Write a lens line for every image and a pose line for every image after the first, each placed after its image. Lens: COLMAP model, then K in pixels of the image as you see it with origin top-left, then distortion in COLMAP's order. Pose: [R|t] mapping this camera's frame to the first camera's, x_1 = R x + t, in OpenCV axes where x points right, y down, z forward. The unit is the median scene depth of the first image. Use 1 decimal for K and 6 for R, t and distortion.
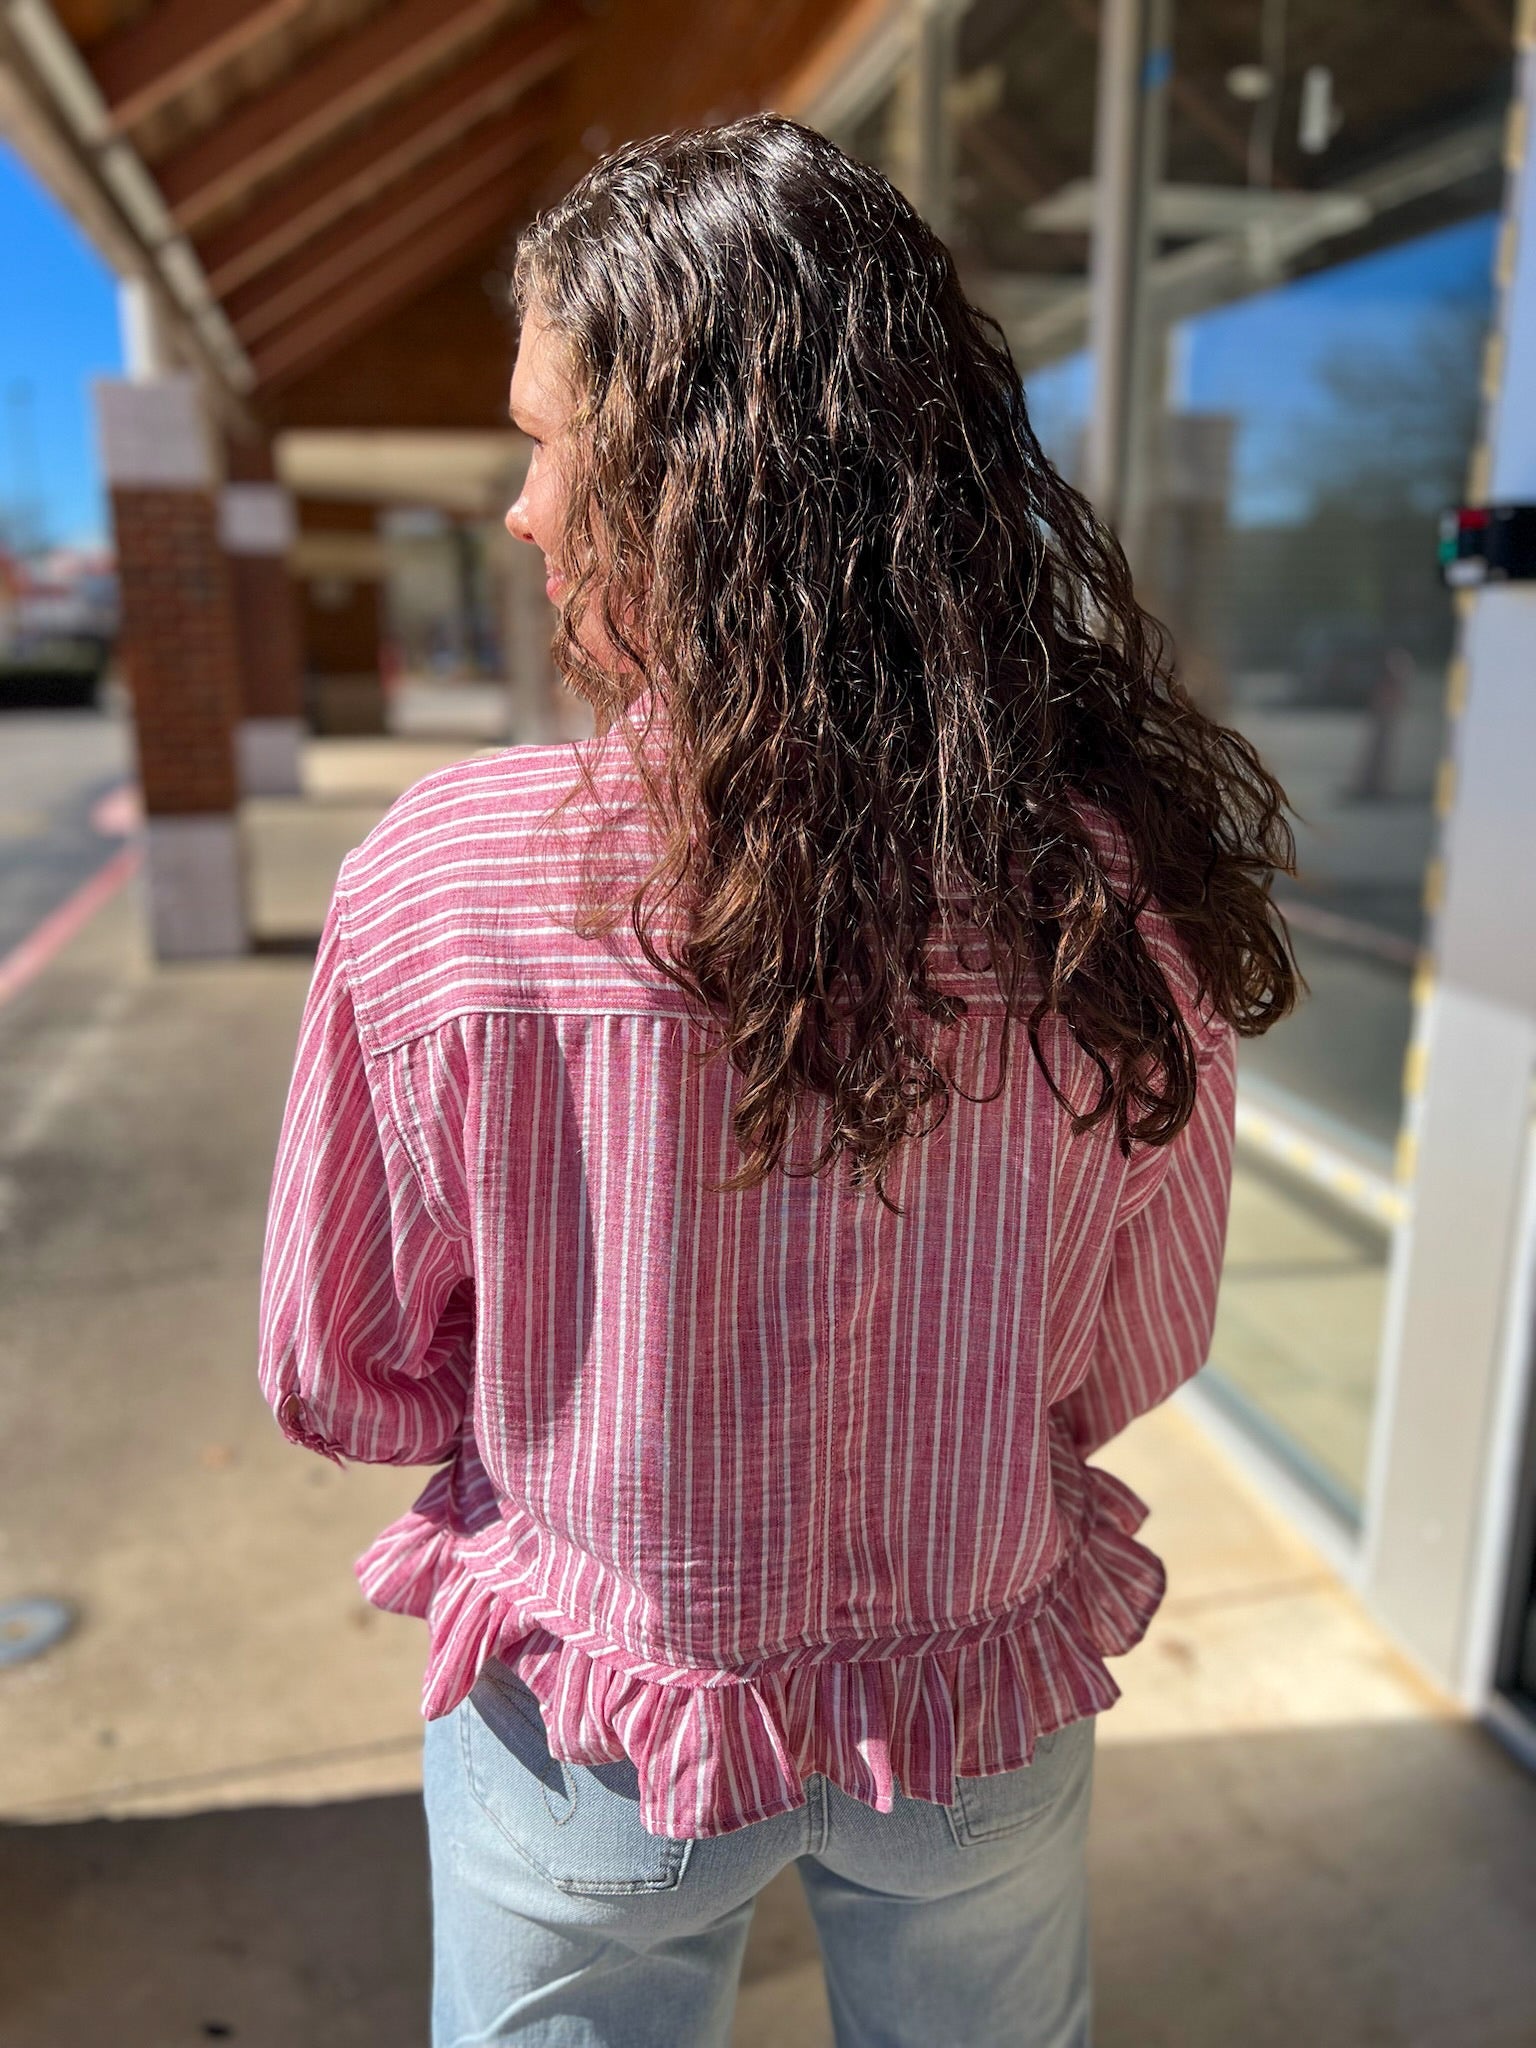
lens RADIAL K [[1572.2, 0, 768.2], [0, 1572.2, 1009.9], [0, 0, 1]] dist [0.028366, -0.034039]
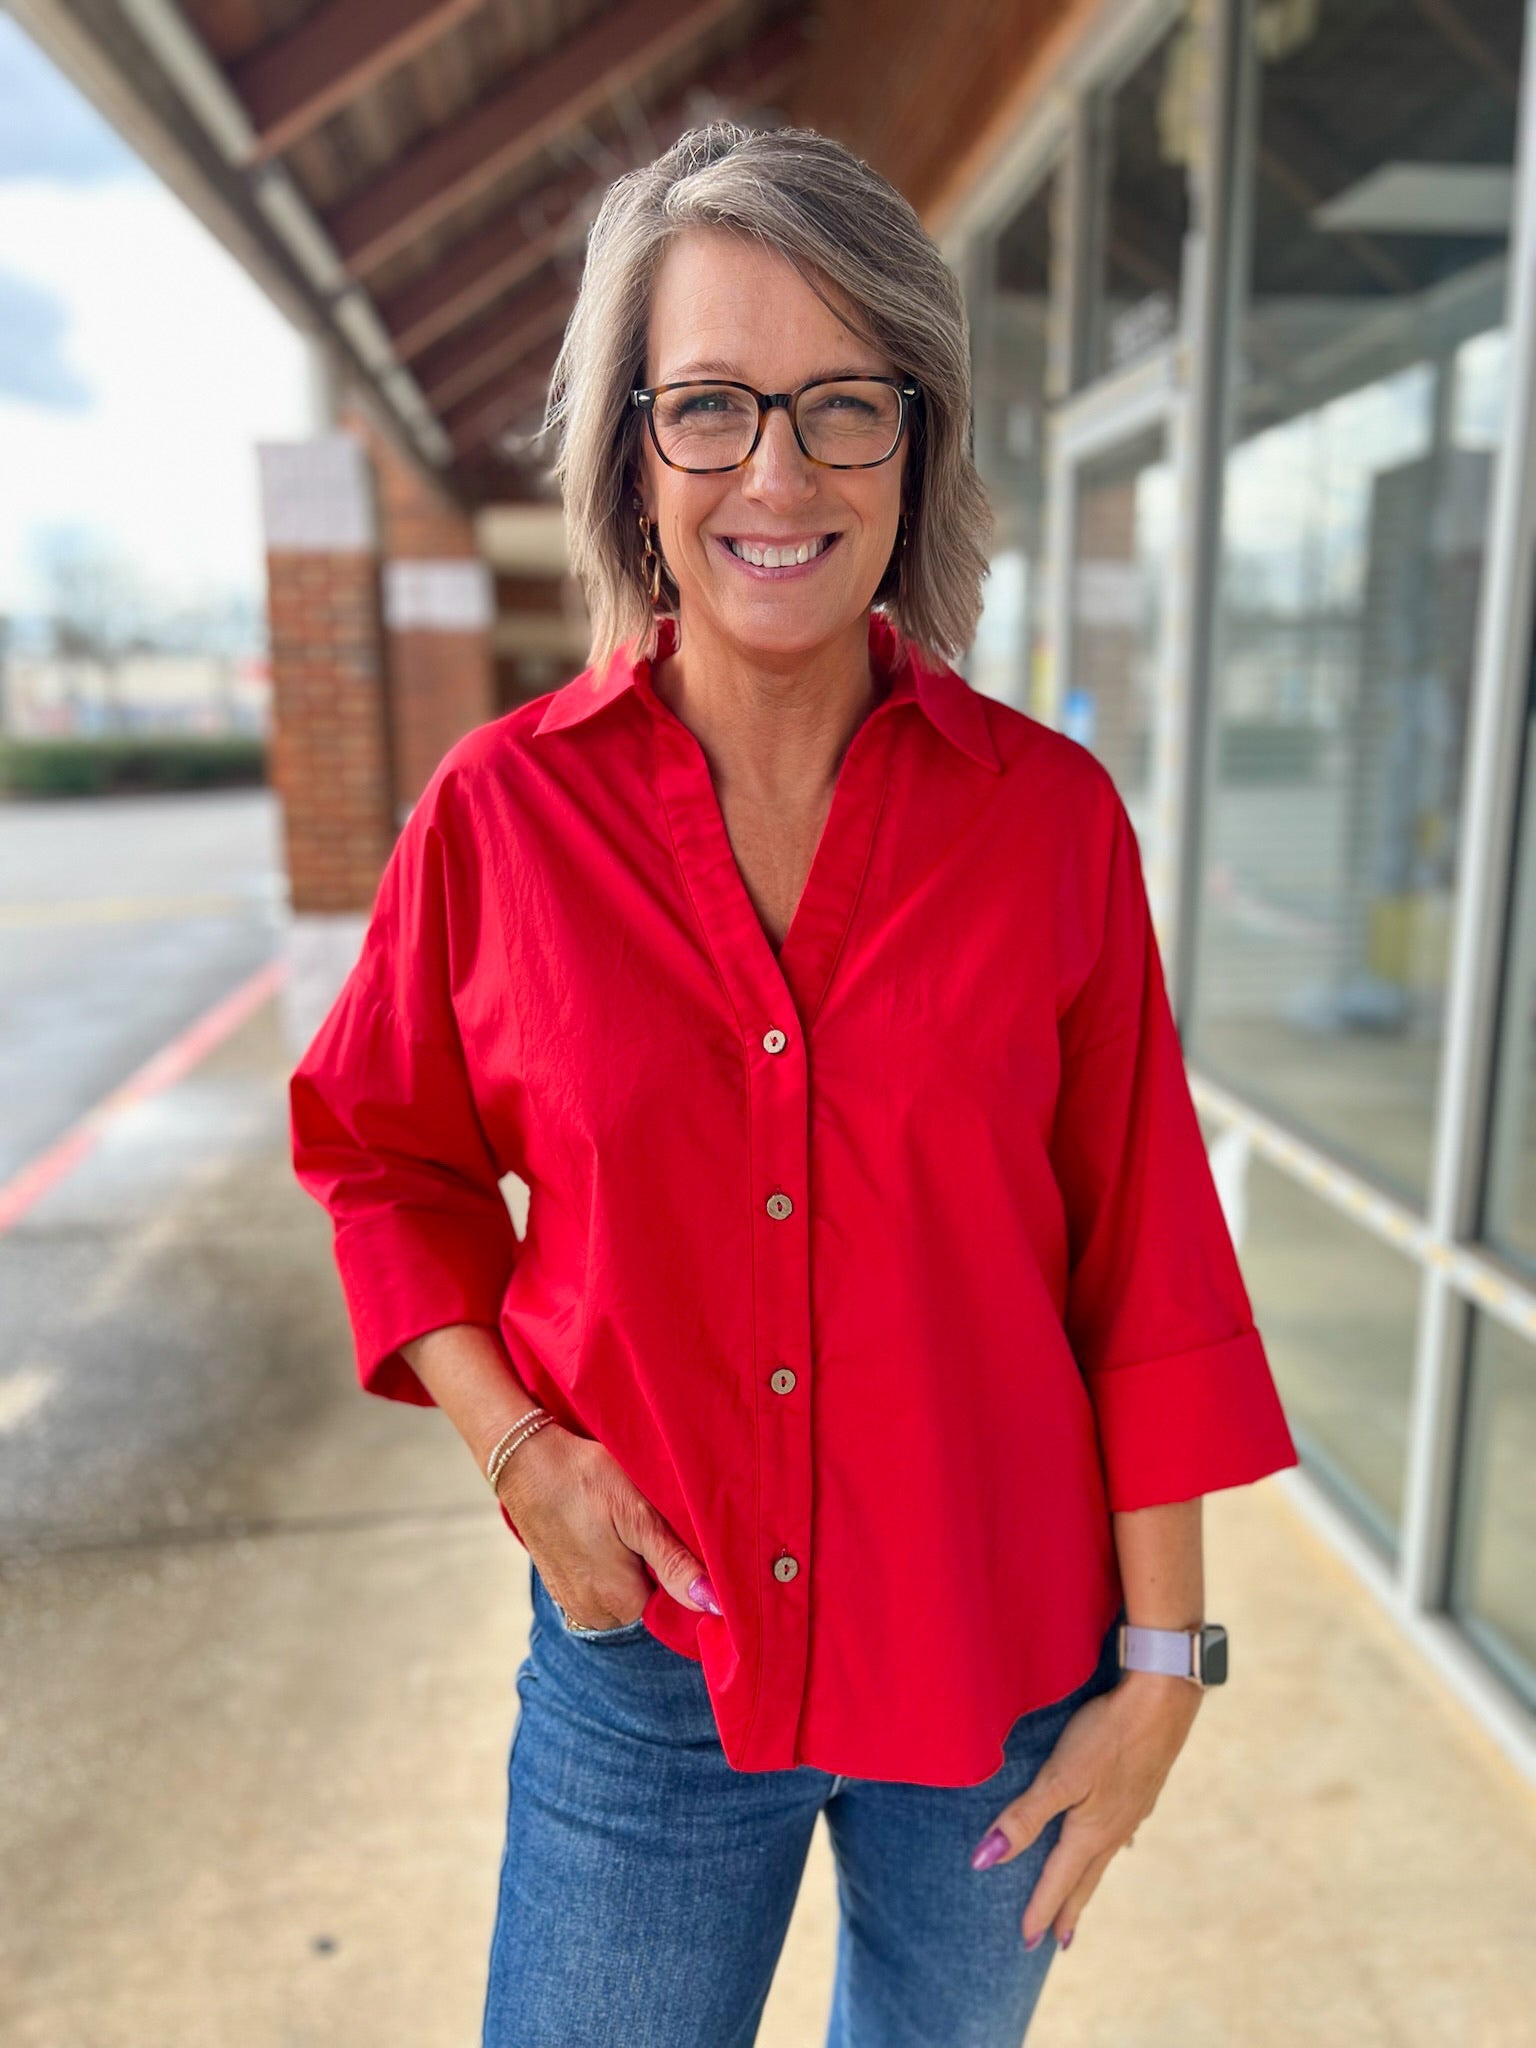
lens RADIAL K [[1572.2, 0, 749.4], [0, 1572.2, 1027.0], [0, 0, 1]] dist [0.028366, -0.034039]
pose [[0.990425, 0.023335, -0.136062, -0.008851], [-0.028269, 0.999007, -0.034445, -0.035893], [0.135123, 0.037961, 0.990101, 0.149754]]
